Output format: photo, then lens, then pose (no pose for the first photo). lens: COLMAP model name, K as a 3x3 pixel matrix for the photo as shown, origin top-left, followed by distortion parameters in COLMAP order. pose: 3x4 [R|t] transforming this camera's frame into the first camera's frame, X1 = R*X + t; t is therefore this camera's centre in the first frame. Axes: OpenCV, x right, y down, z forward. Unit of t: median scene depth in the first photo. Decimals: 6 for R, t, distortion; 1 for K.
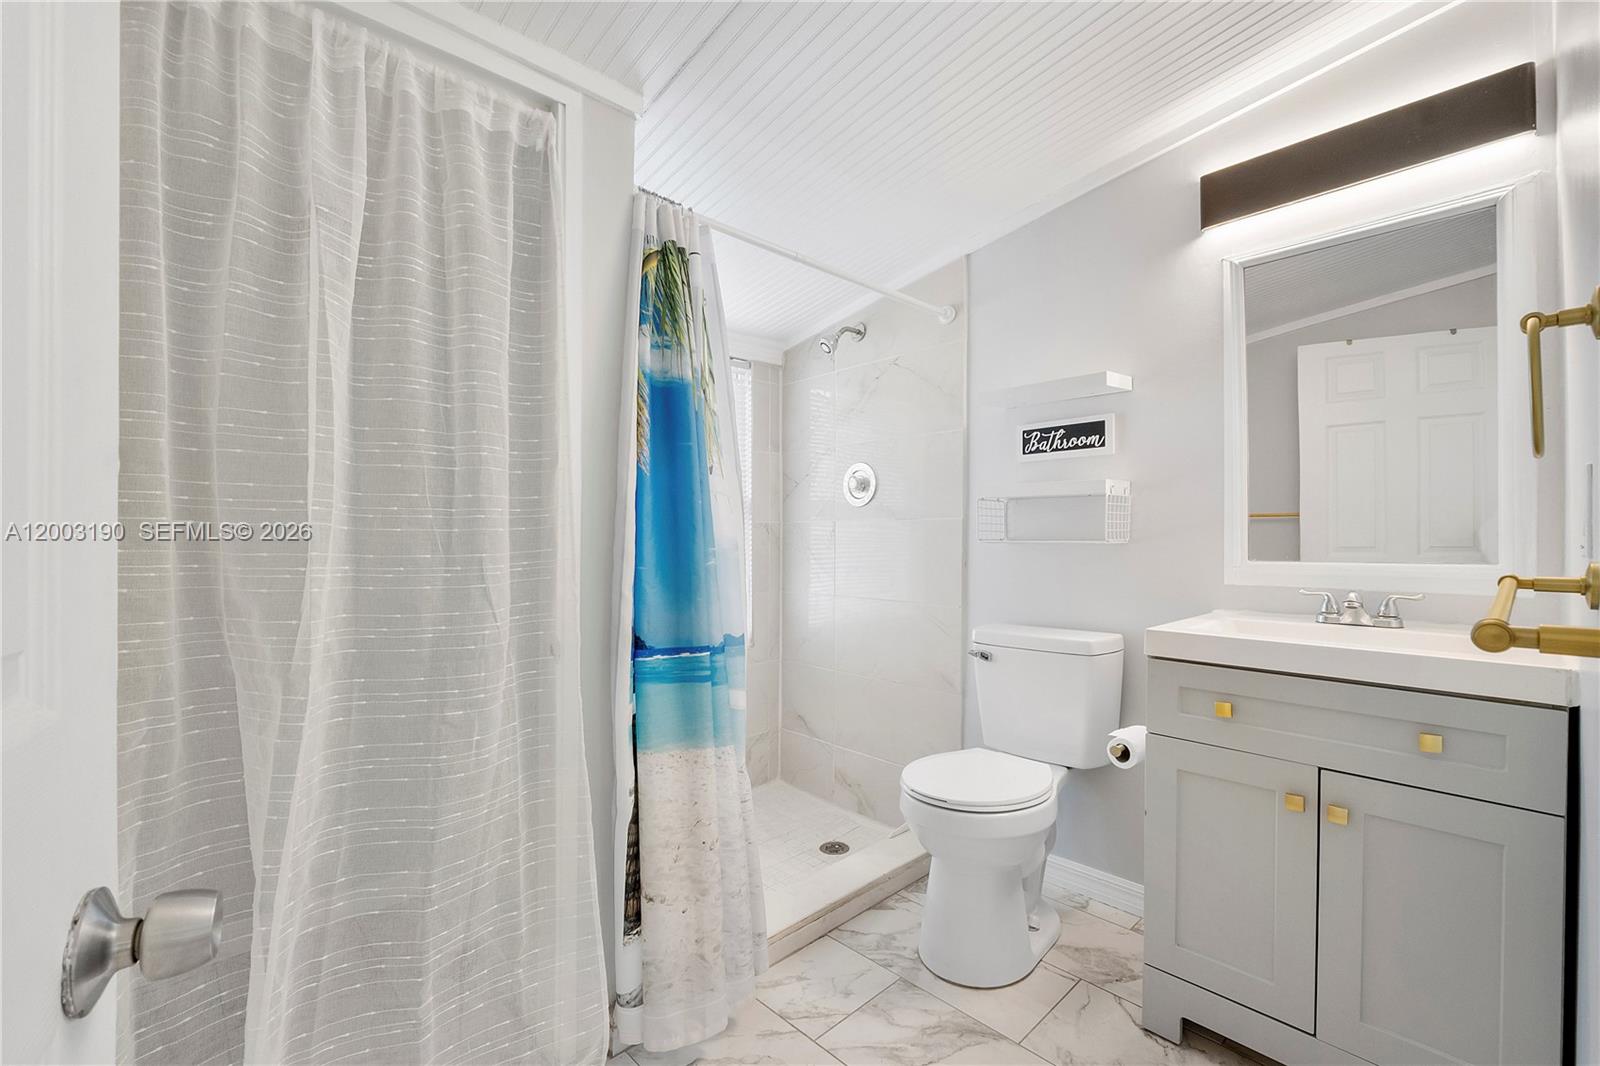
lens RADIAL K [[677.3, 0, 794.1], [0, 677.3, 539.5], [0, 0, 1]] dist [-0.002204, -0.000049]
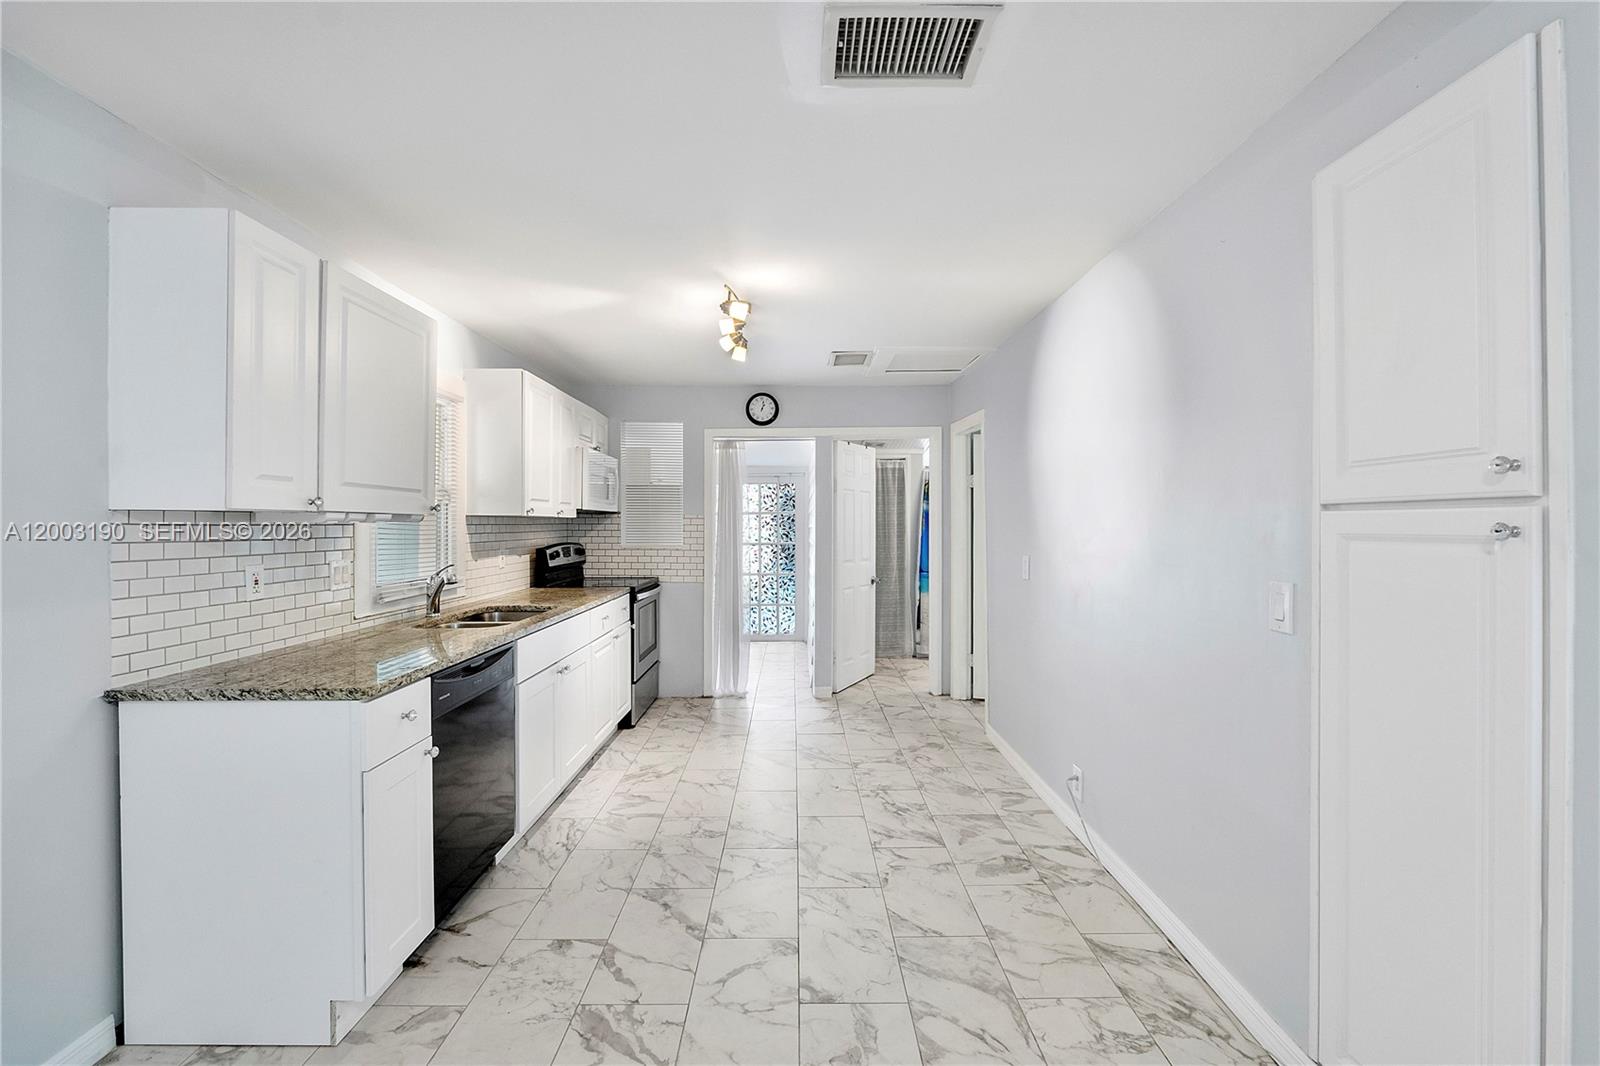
lens RADIAL K [[689.8, 0, 805.8], [0, 689.8, 525.1], [0, 0, 1]] dist [-0.002923, -0.000380]
pose [[0.738431, 0.000236, -0.674329, 2.503563], [-0.002191, 0.999996, -0.002049, -0.150004], [0.674326, 0.002990, 0.738428, -3.195983]]
